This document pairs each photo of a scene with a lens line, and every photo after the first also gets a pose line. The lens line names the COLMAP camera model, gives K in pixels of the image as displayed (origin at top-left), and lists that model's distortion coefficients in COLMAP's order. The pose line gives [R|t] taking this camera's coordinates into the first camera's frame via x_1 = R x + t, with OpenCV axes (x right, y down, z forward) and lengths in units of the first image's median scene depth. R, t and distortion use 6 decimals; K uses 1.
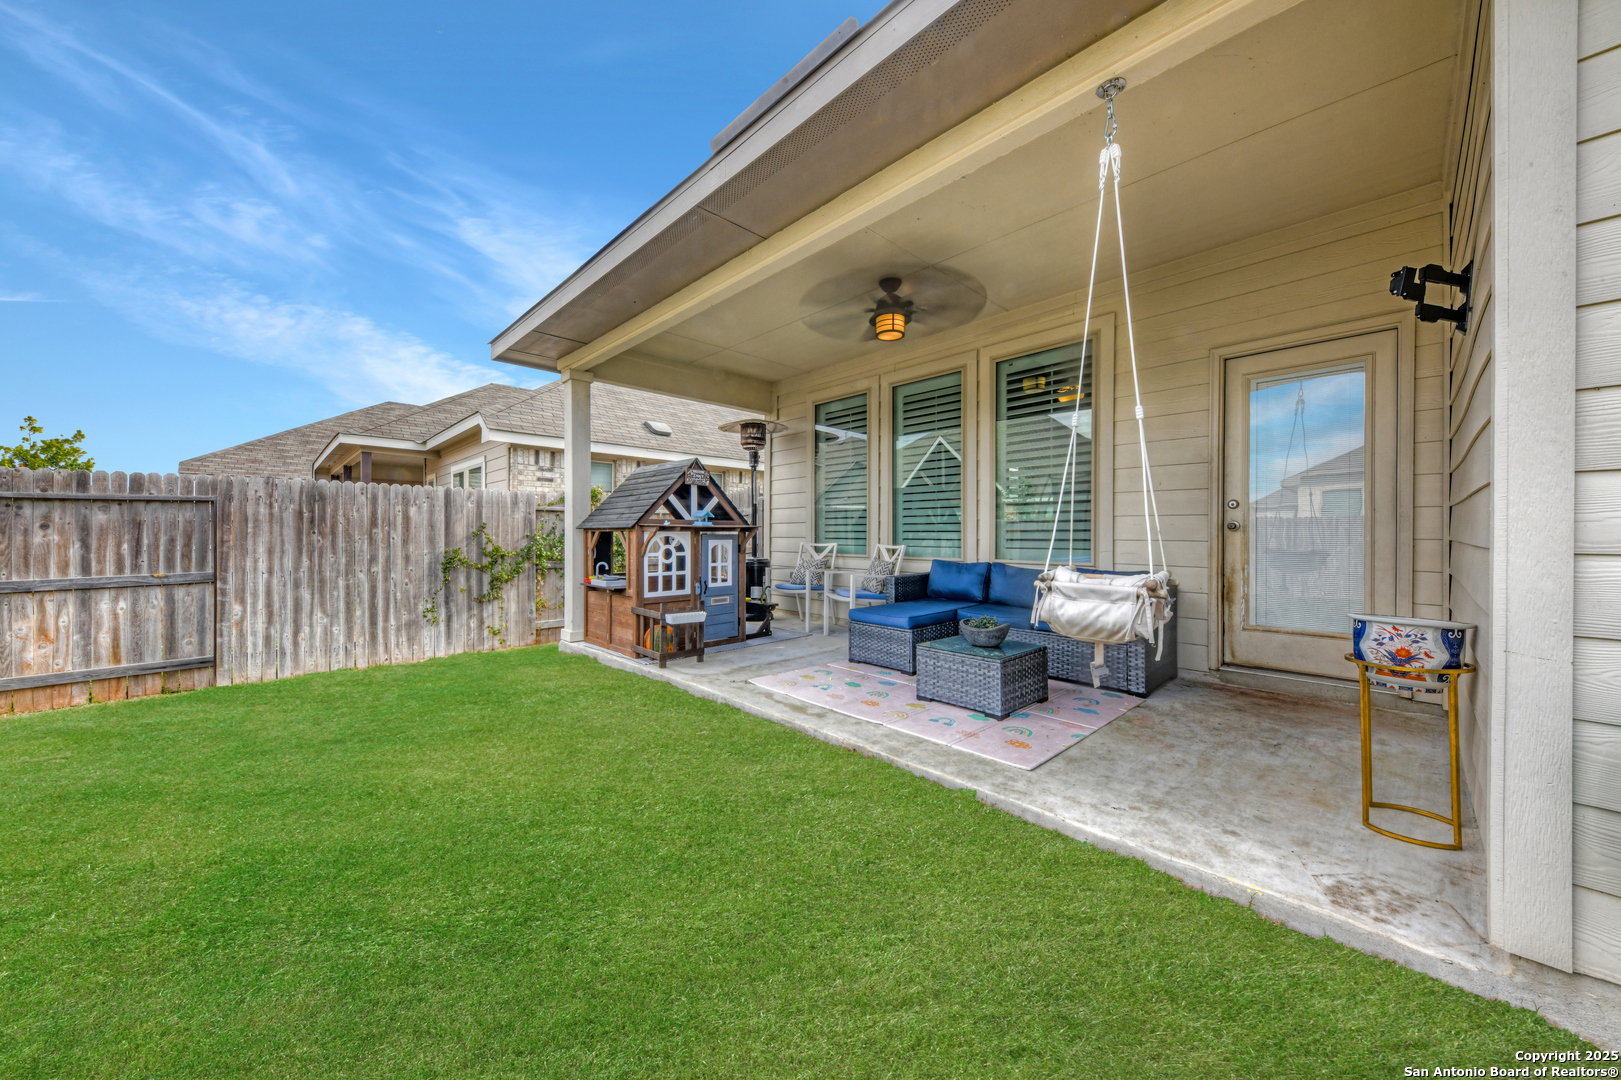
lens RADIAL K [[559.3, 0, 812.8], [0, 559.3, 537.4], [0, 0, 1]] dist [-0.000051, -0.002540]
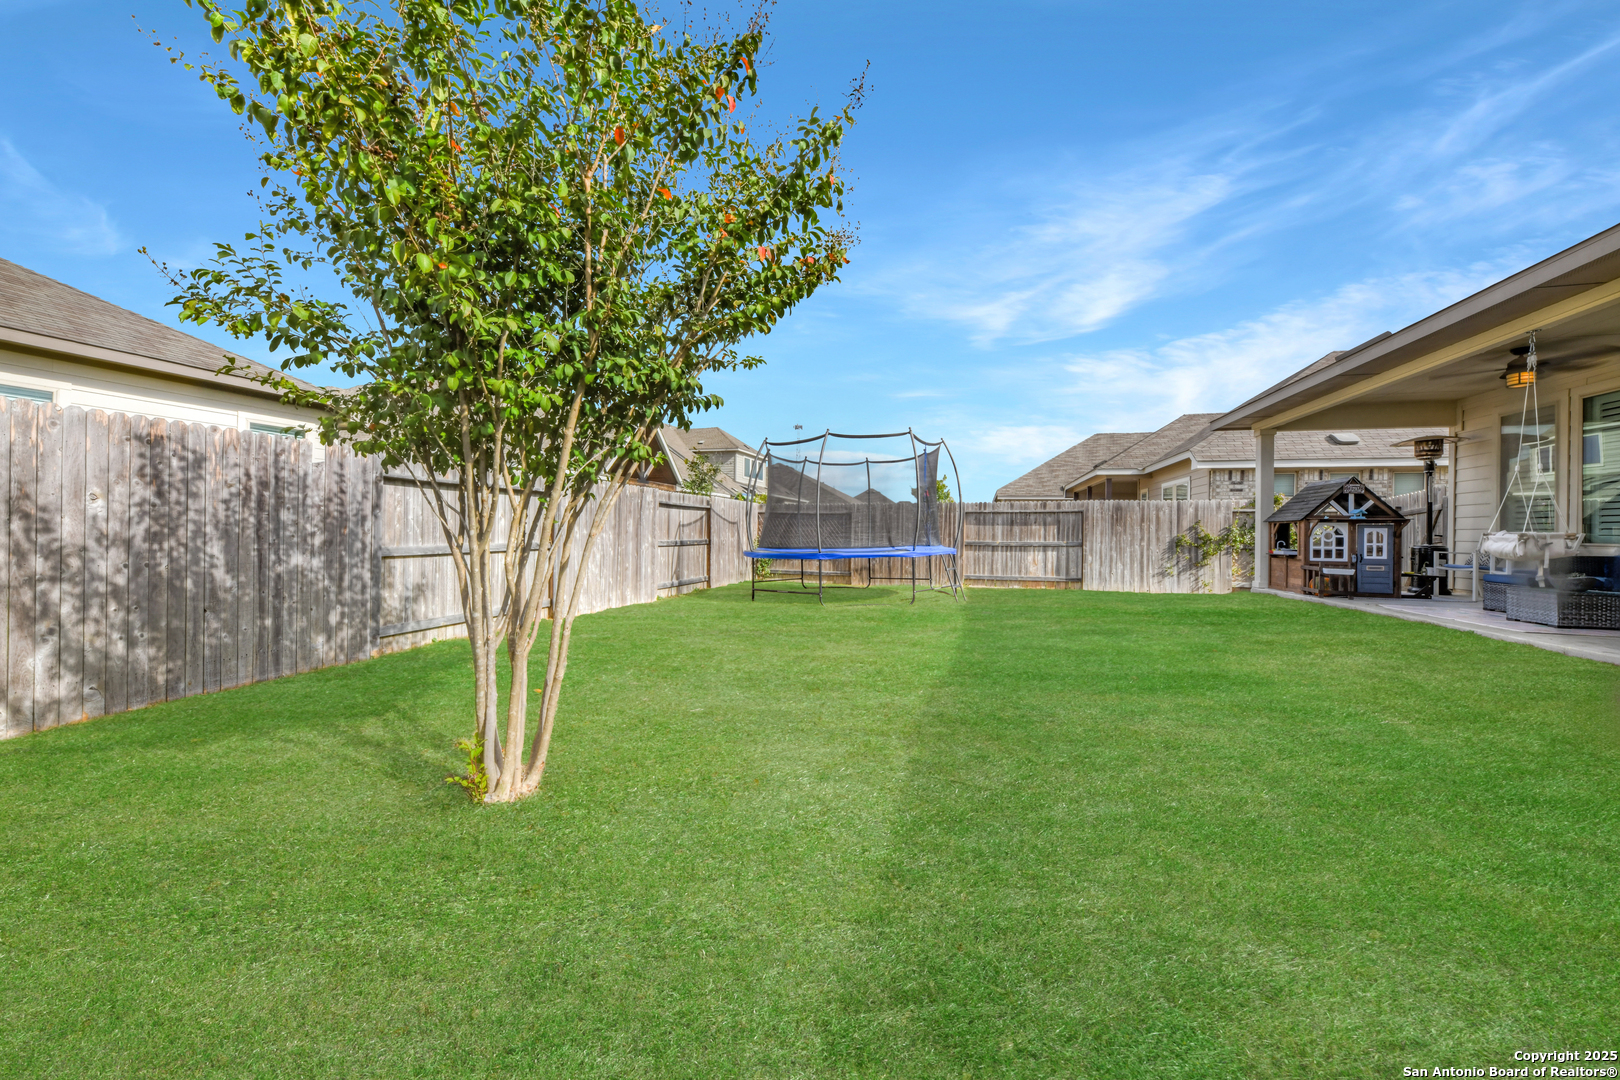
lens RADIAL K [[559.0, 0, 812.3], [0, 559.0, 537.4], [0, 0, 1]] dist [-0.000051, -0.002540]
pose [[0.481432, 0.011264, -0.876411, 0.425593], [-0.013631, 0.999893, 0.005363, 0.042319], [0.876377, 0.009365, 0.481534, -1.071399]]
